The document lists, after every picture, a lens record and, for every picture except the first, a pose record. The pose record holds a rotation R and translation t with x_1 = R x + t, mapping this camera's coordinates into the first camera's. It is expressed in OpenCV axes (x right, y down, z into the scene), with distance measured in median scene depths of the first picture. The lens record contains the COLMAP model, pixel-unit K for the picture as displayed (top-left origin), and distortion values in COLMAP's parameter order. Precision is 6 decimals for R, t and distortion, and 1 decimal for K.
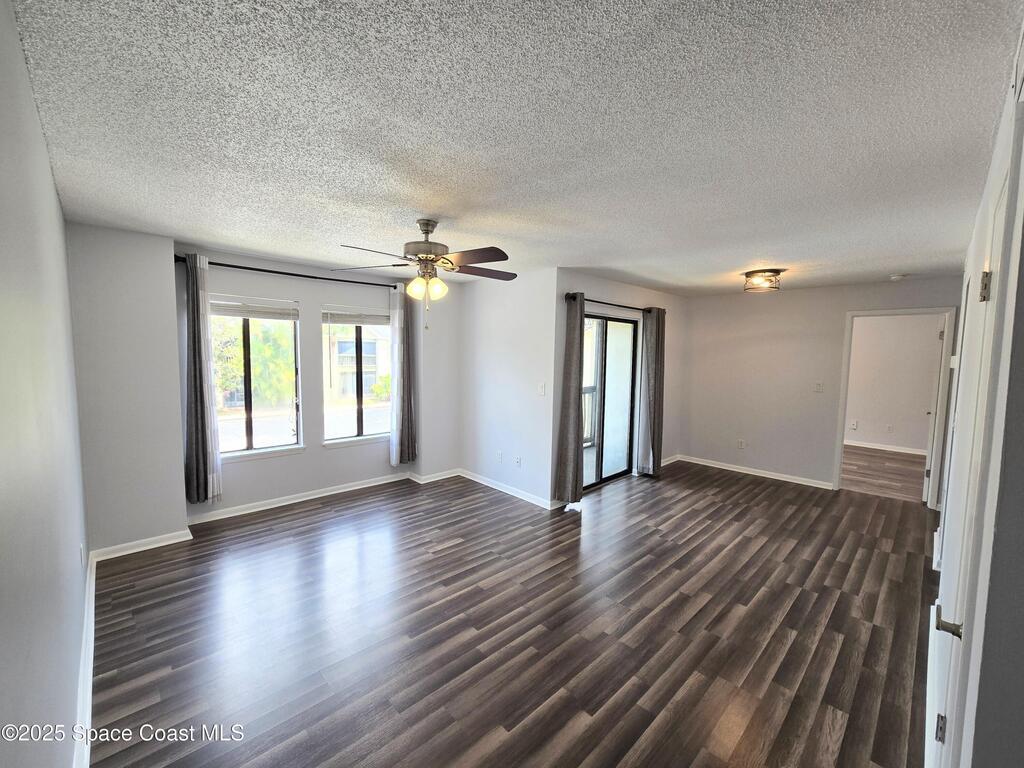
lens RADIAL K [[418.1, 0, 511.1], [0, 418.1, 385.0], [0, 0, 1]] dist [-0.000020, 0.000318]
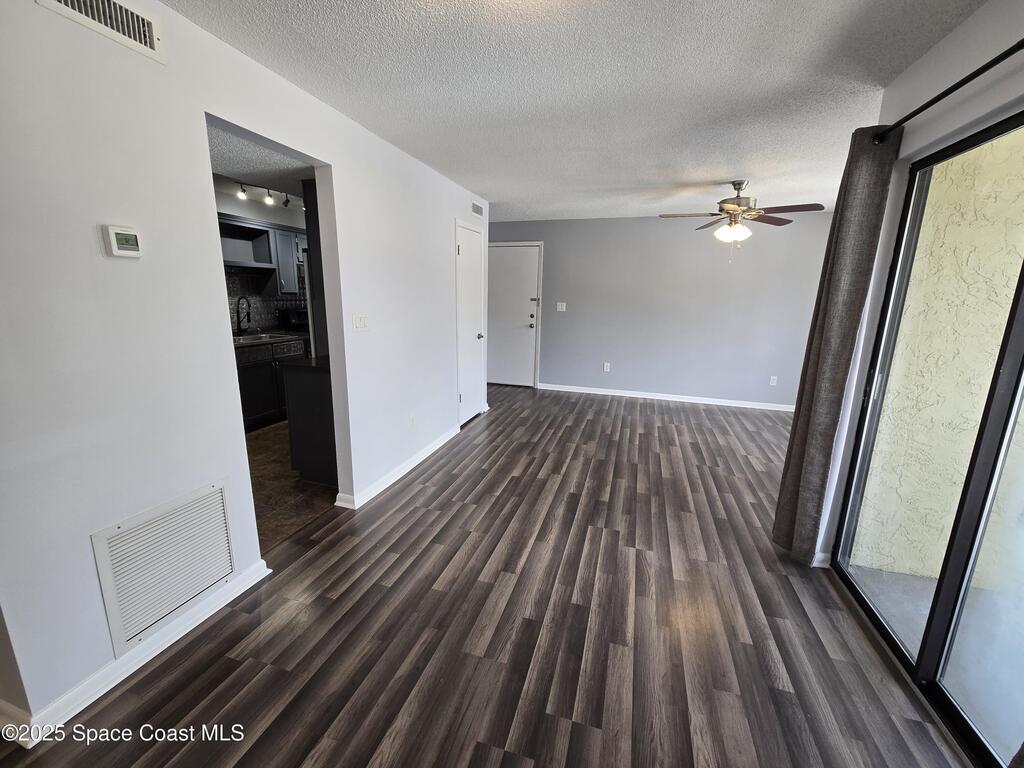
lens RADIAL K [[418.1, 0, 510.6], [0, 418.1, 382.6], [0, 0, 1]] dist [-0.000020, 0.000318]
pose [[-0.876305, 0.066101, -0.477200, 1.042730], [-0.073049, 0.960857, 0.267240, -0.067119], [0.476186, 0.269043, -0.837176, 1.792176]]
